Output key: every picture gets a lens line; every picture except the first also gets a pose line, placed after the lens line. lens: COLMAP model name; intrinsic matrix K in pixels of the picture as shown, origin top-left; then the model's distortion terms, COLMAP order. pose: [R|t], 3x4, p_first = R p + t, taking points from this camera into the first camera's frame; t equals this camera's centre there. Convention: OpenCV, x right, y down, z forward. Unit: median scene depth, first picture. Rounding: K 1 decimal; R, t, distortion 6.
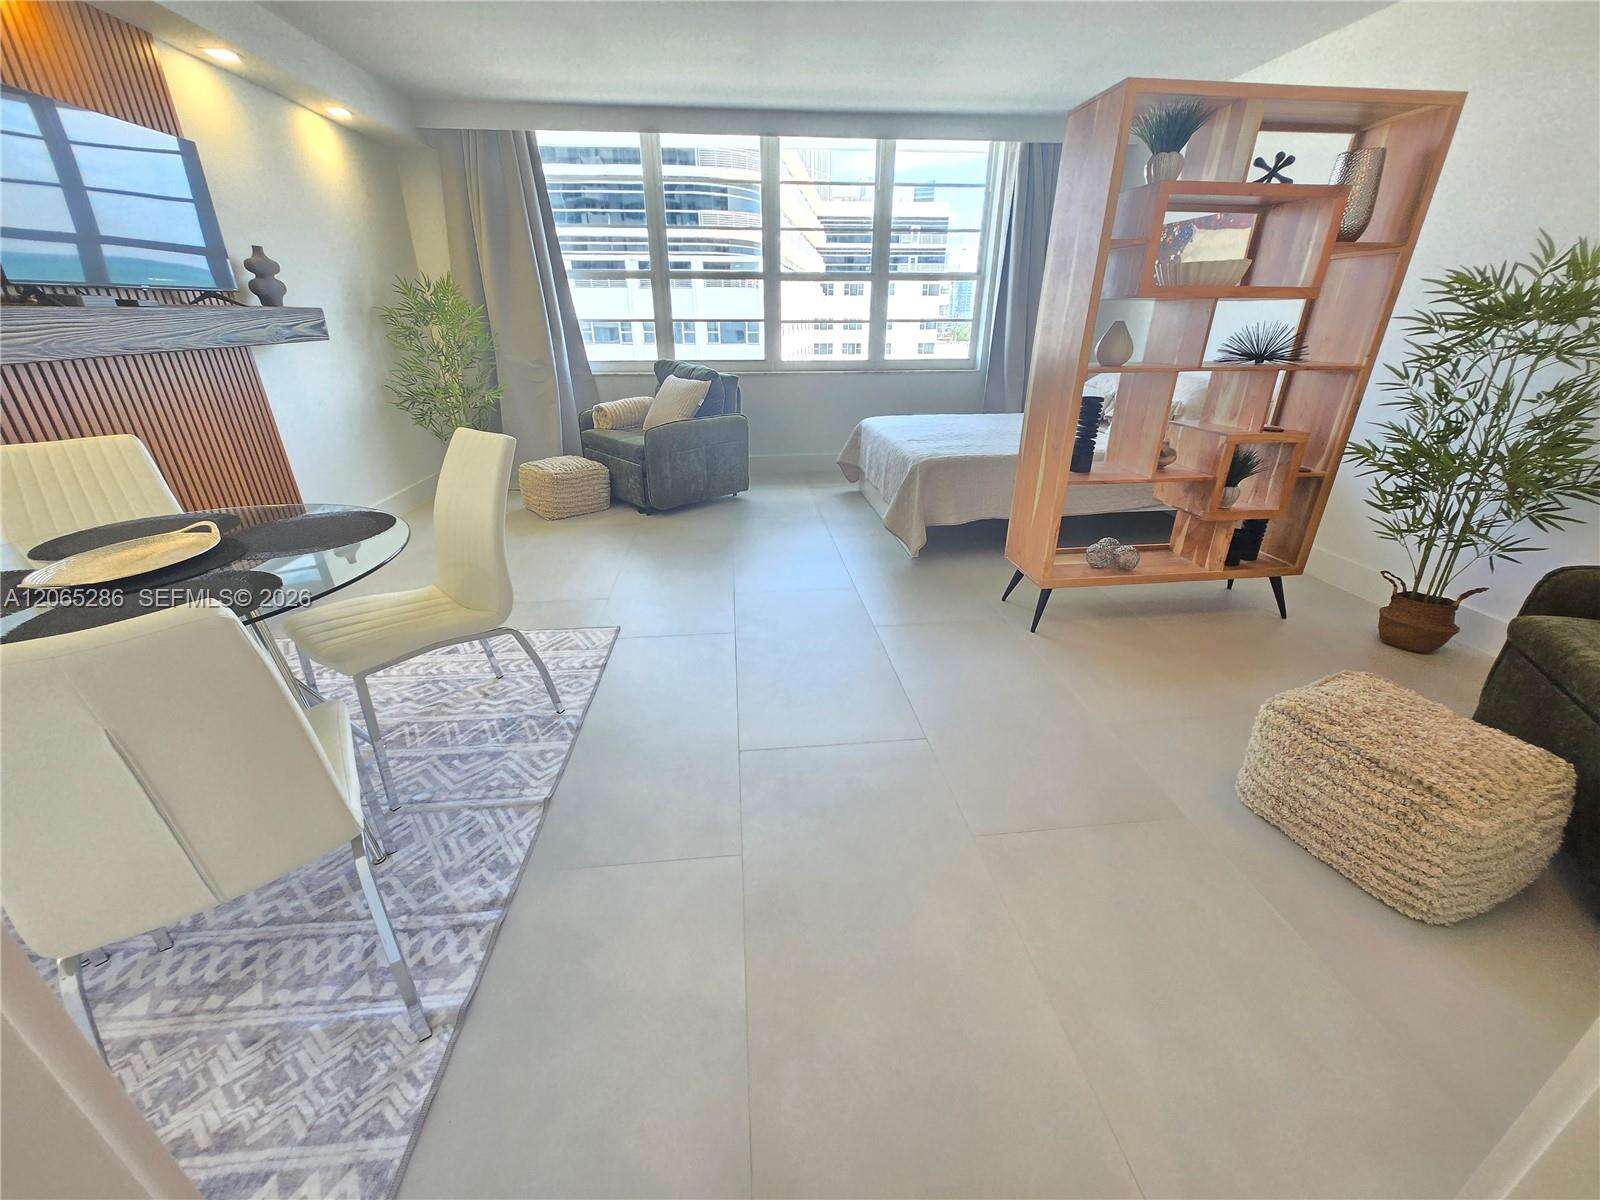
lens RADIAL K [[625.5, 0, 798.2], [0, 625.5, 587.2], [0, 0, 1]] dist [0.003033, -0.001036]
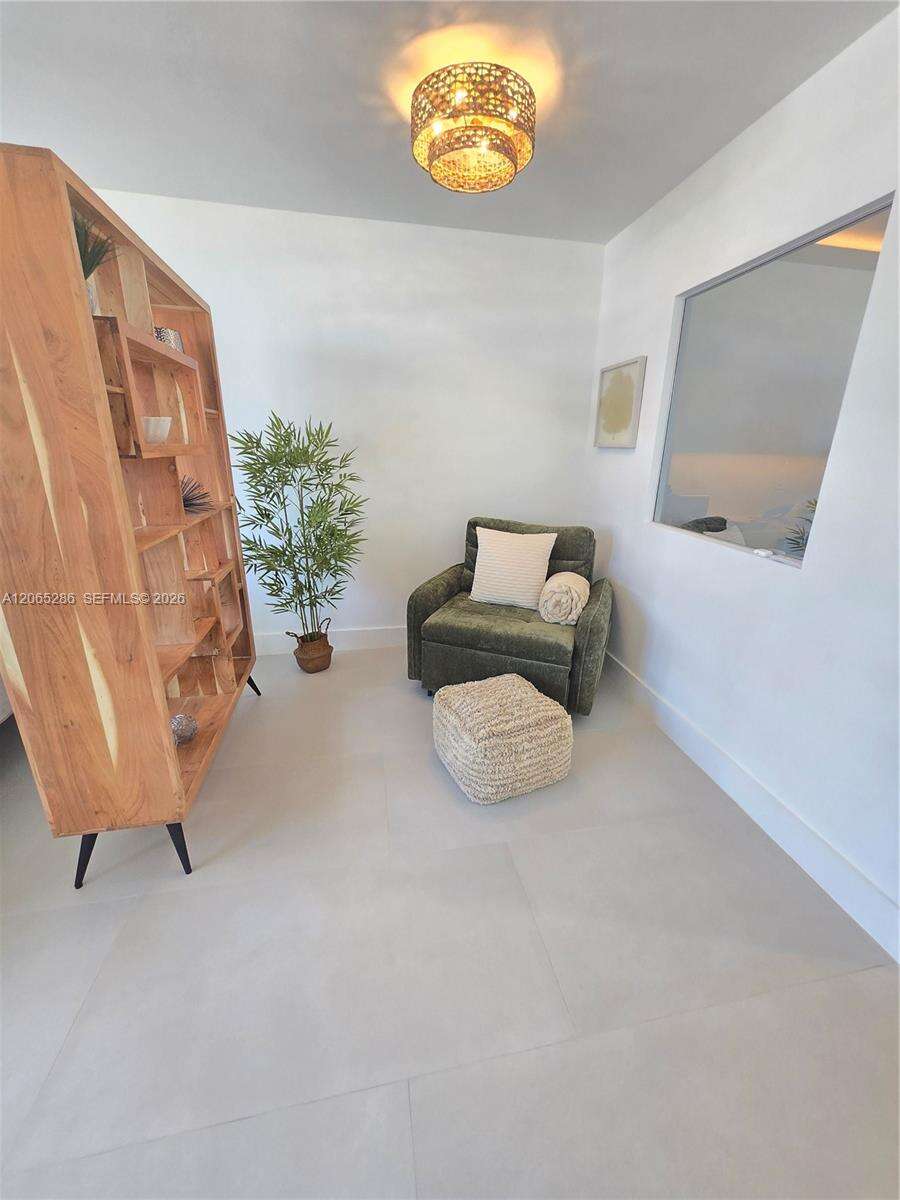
lens RADIAL K [[469.1, 0, 465.0], [0, 469.1, 600.4], [0, 0, 1]] dist [0.003033, -0.001036]
pose [[-0.098886, -0.312096, 0.944890, -0.086473], [0.375898, 0.867475, 0.325865, -0.241141], [-0.921370, 0.387406, 0.031536, 0.466413]]
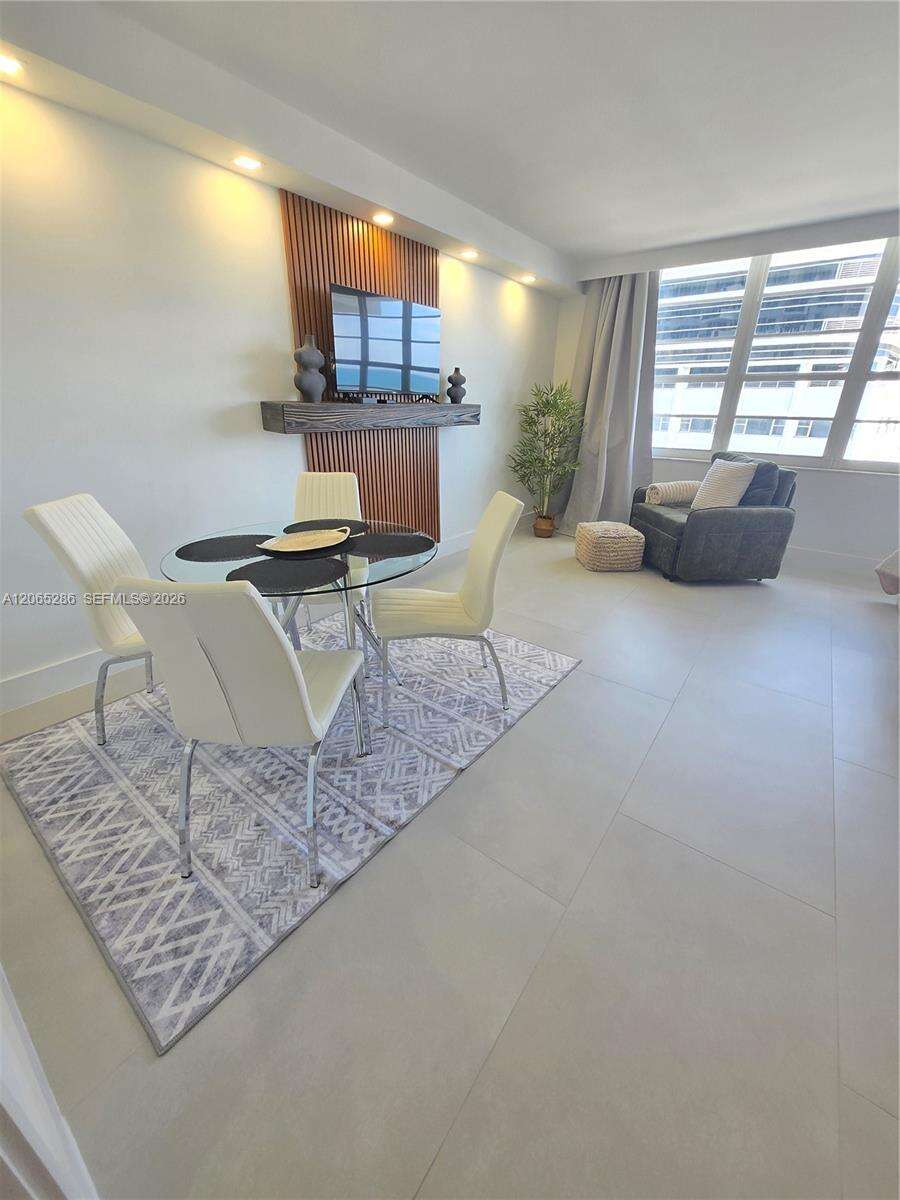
lens RADIAL K [[469.1, 0, 459.7], [0, 469.1, 599.6], [0, 0, 1]] dist [0.003033, -0.001036]
pose [[0.741839, 0.265185, -0.615916, 0.067787], [-0.280635, 0.956957, 0.074012, -0.046747], [0.609032, 0.117942, 0.784328, 0.093390]]
